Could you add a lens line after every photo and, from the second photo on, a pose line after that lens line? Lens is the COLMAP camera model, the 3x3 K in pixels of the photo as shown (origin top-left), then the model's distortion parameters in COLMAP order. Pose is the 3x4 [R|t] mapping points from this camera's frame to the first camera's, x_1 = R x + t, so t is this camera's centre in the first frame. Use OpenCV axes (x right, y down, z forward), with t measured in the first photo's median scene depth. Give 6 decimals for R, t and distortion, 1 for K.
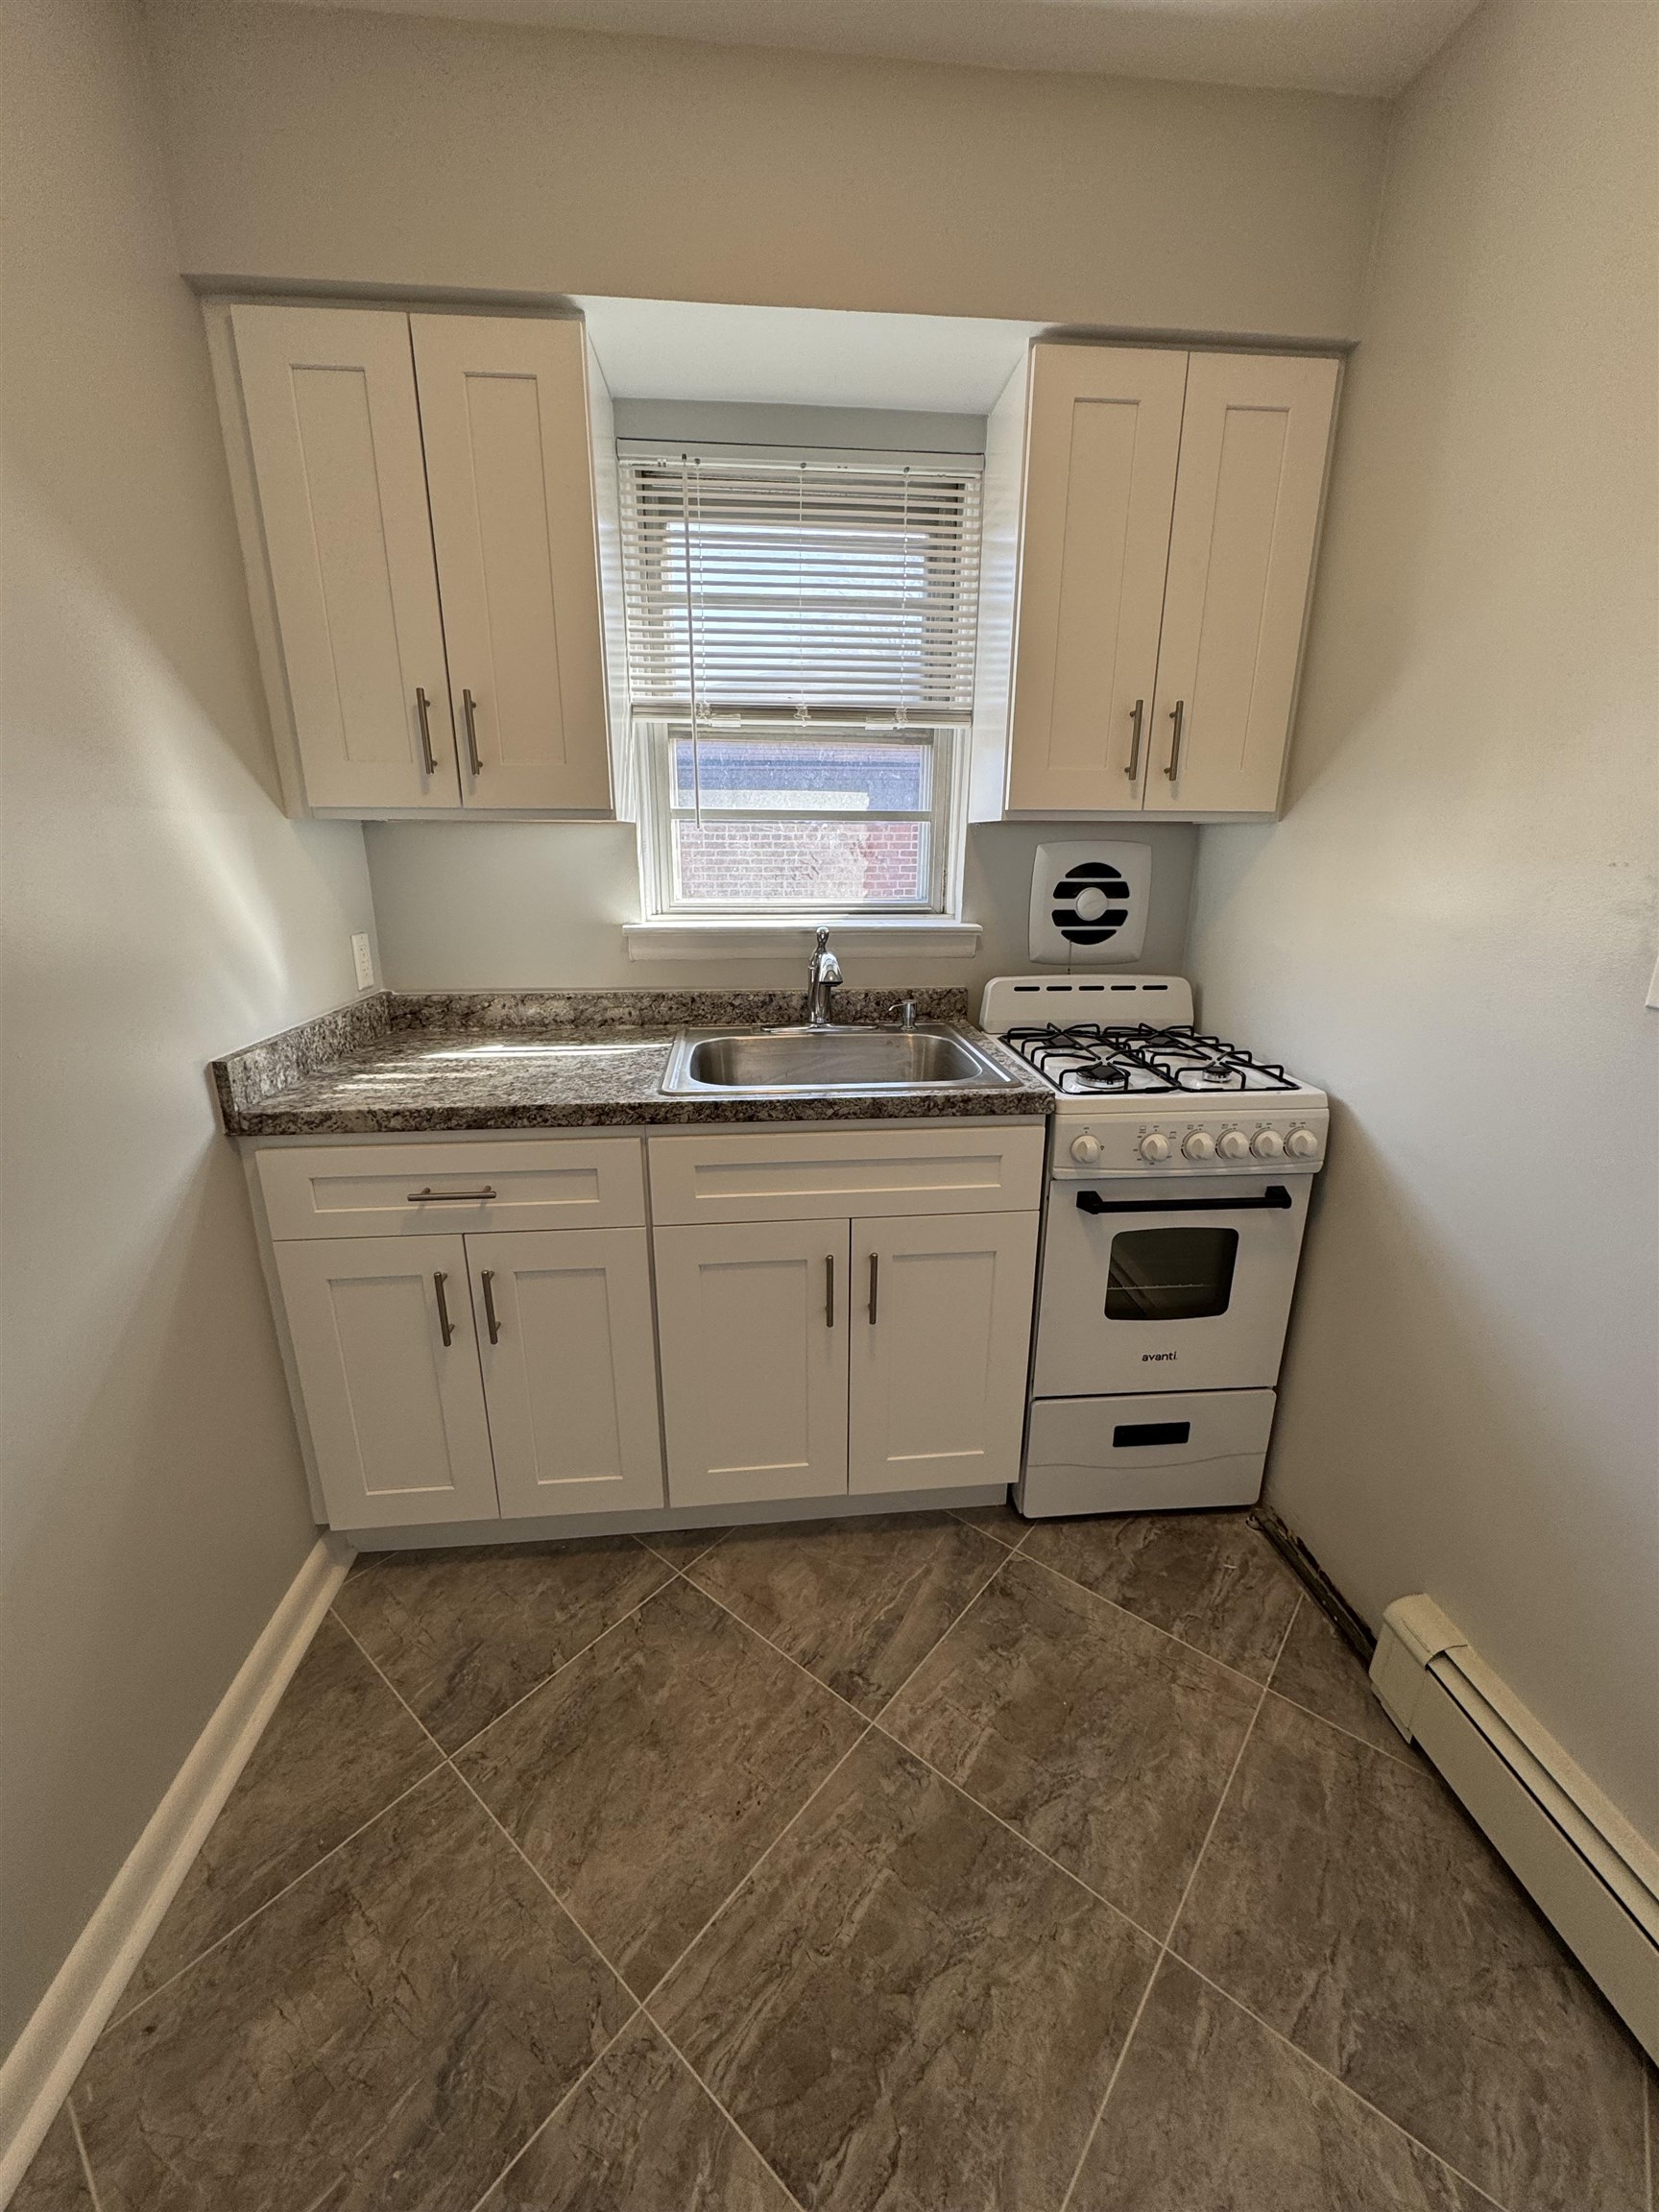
lens RADIAL K [[880.8, 0, 831.4], [0, 880.8, 1093.8], [0, 0, 1]] dist [-0.003118, 0.000371]
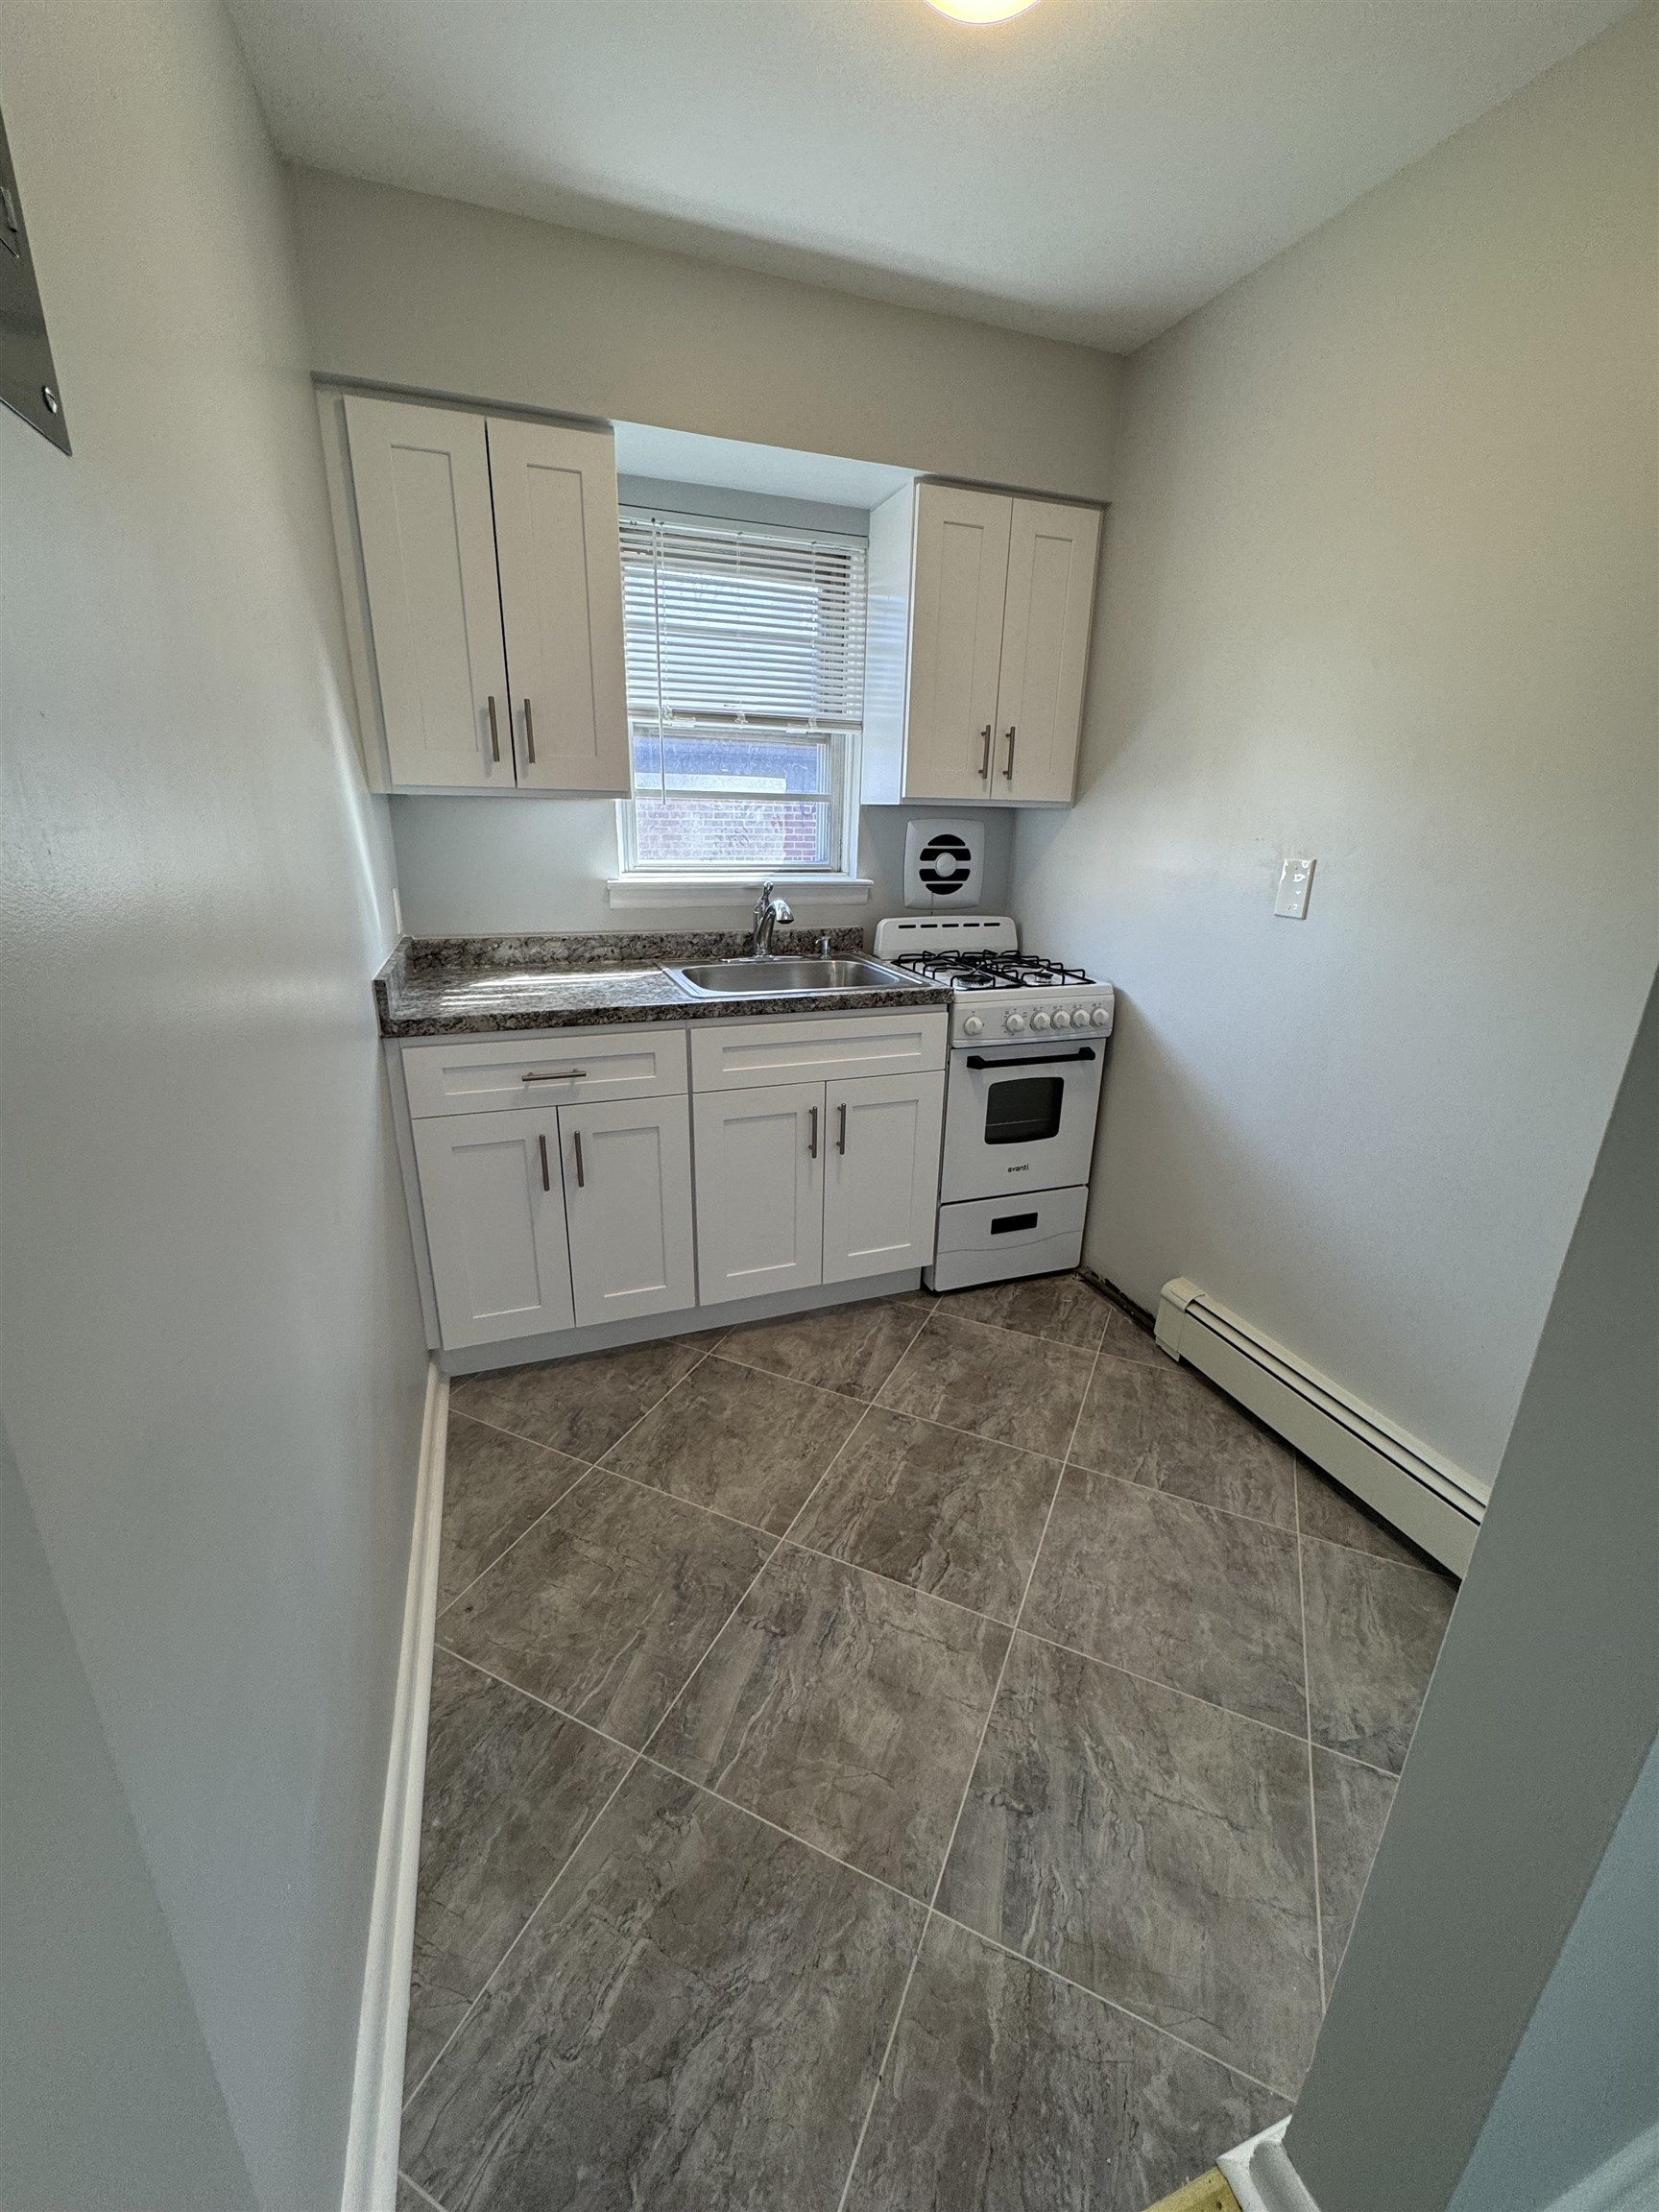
lens RADIAL K [[880.8, 0, 834.8], [0, 880.8, 1093.7], [0, 0, 1]] dist [-0.003118, 0.000371]
pose [[0.965152, -0.065038, 0.253481, -0.314355], [0.057031, 0.997618, 0.038817, 0.101203], [-0.255401, -0.023008, 0.966561, -0.381980]]
